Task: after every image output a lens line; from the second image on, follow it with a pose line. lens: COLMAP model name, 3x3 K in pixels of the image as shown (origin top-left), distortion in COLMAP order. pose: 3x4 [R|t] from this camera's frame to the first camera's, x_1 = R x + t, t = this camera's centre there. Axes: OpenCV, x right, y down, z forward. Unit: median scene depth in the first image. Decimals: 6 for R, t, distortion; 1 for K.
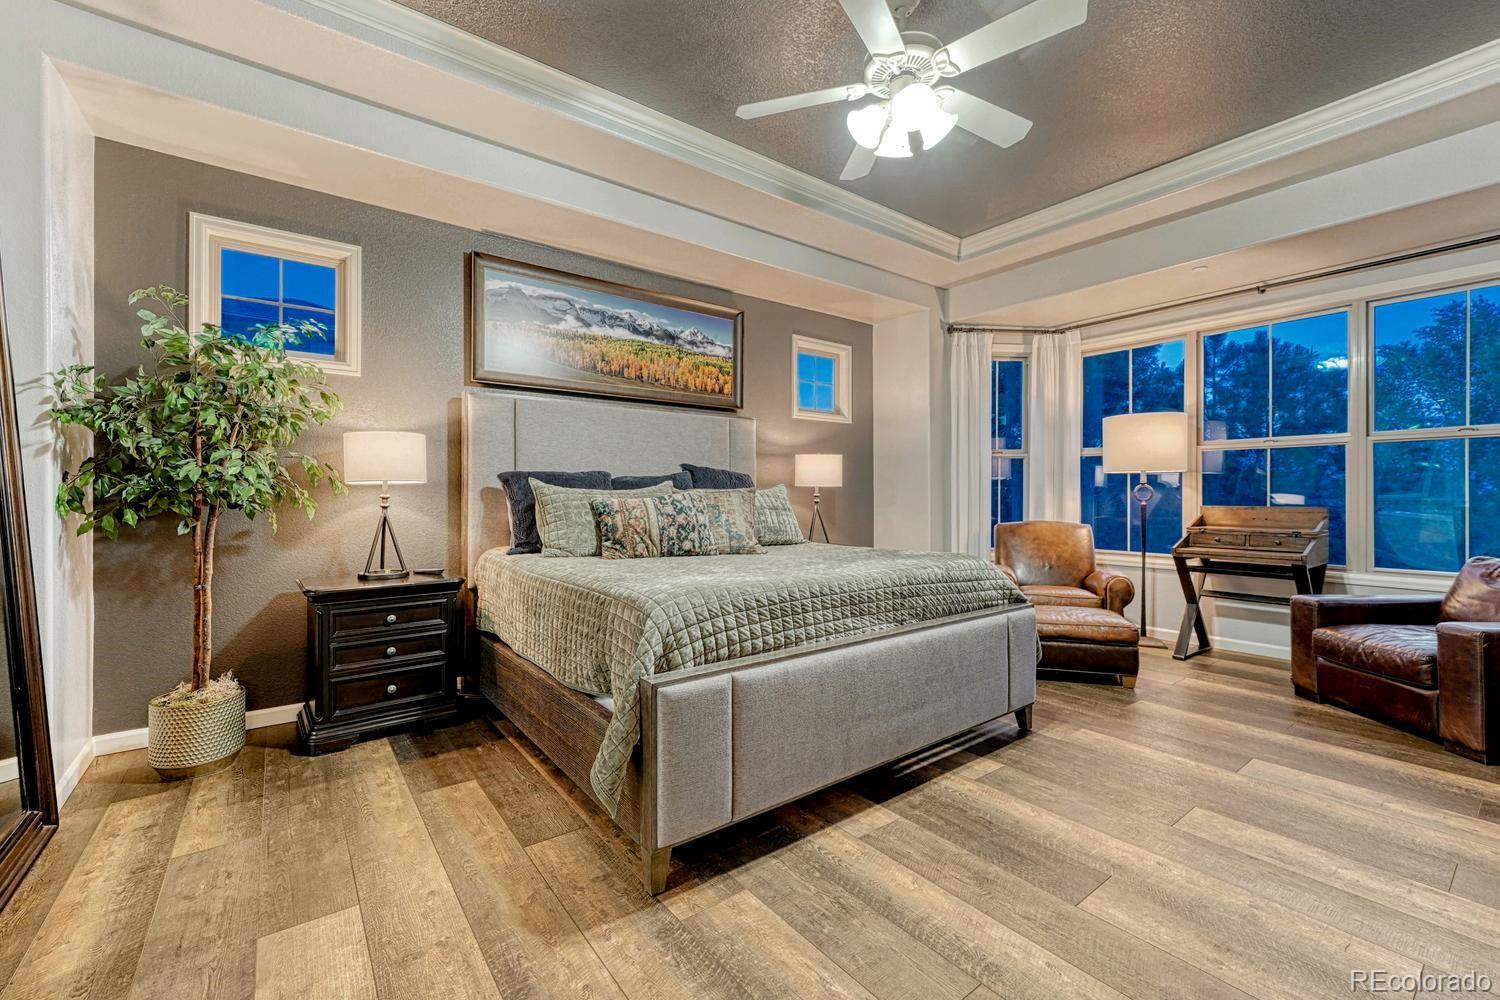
lens RADIAL K [[619.4, 0, 750.0], [0, 619.4, 500.0], [0, 0, 1]] dist [-0.002419, 0.000196]
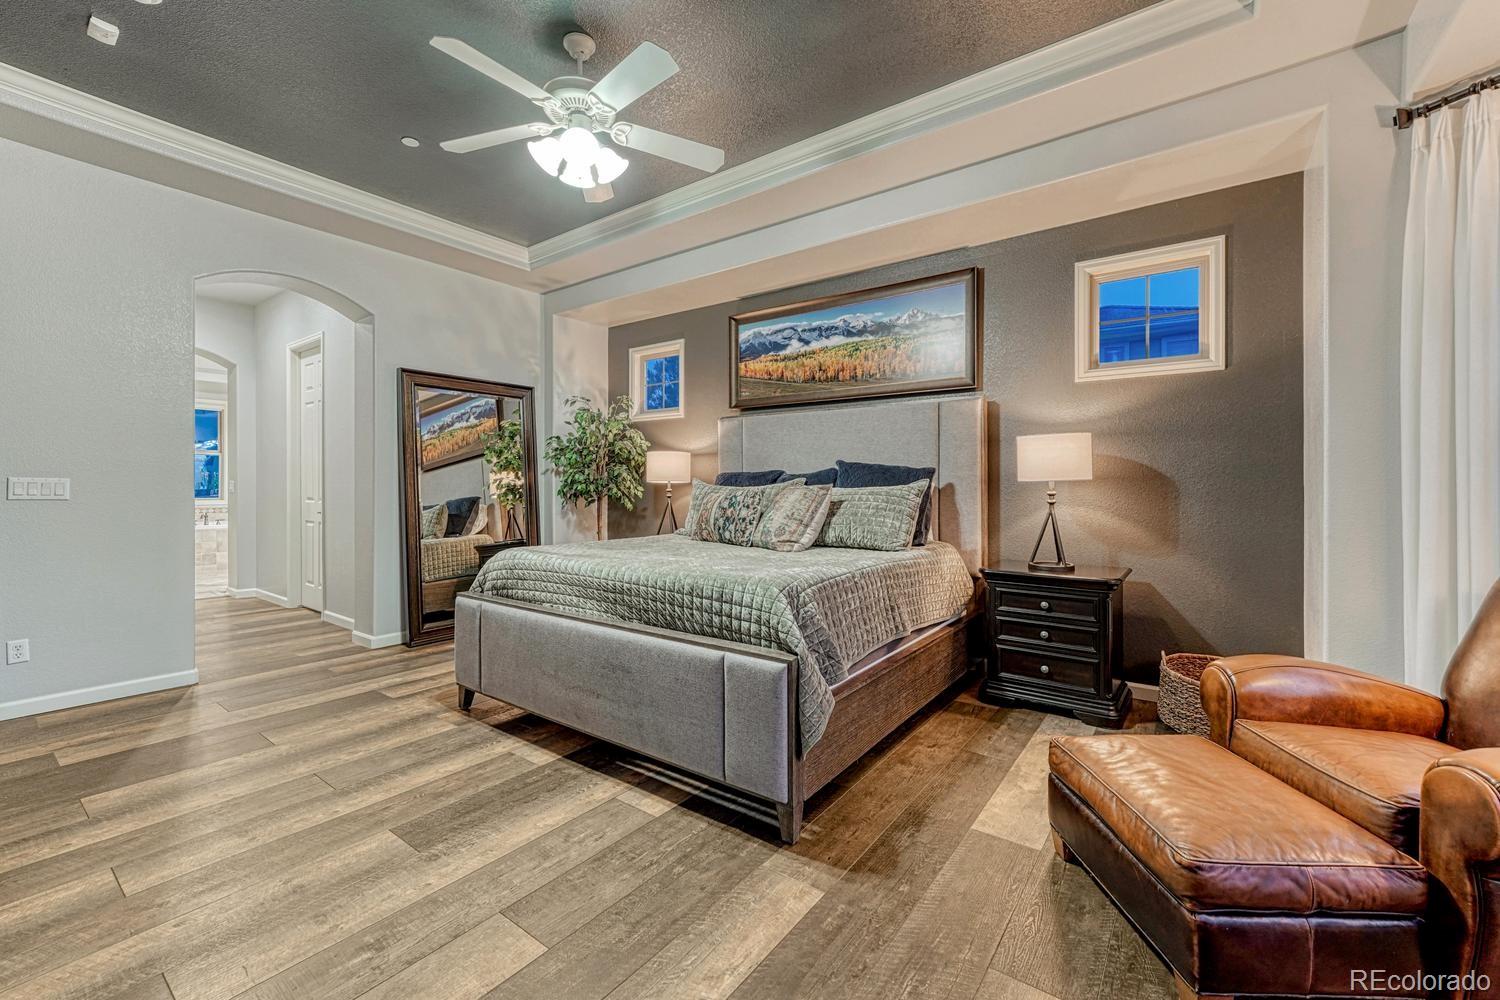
lens RADIAL K [[616.0, 0, 748.1], [0, 616.0, 494.7], [0, 0, 1]] dist [-0.012914, 0.000328]
pose [[0.278446, 0.011166, -0.960387, 0.993509], [-0.011385, 0.999901, 0.008325, -0.011147], [0.960384, 0.008616, 0.278546, 0.711279]]
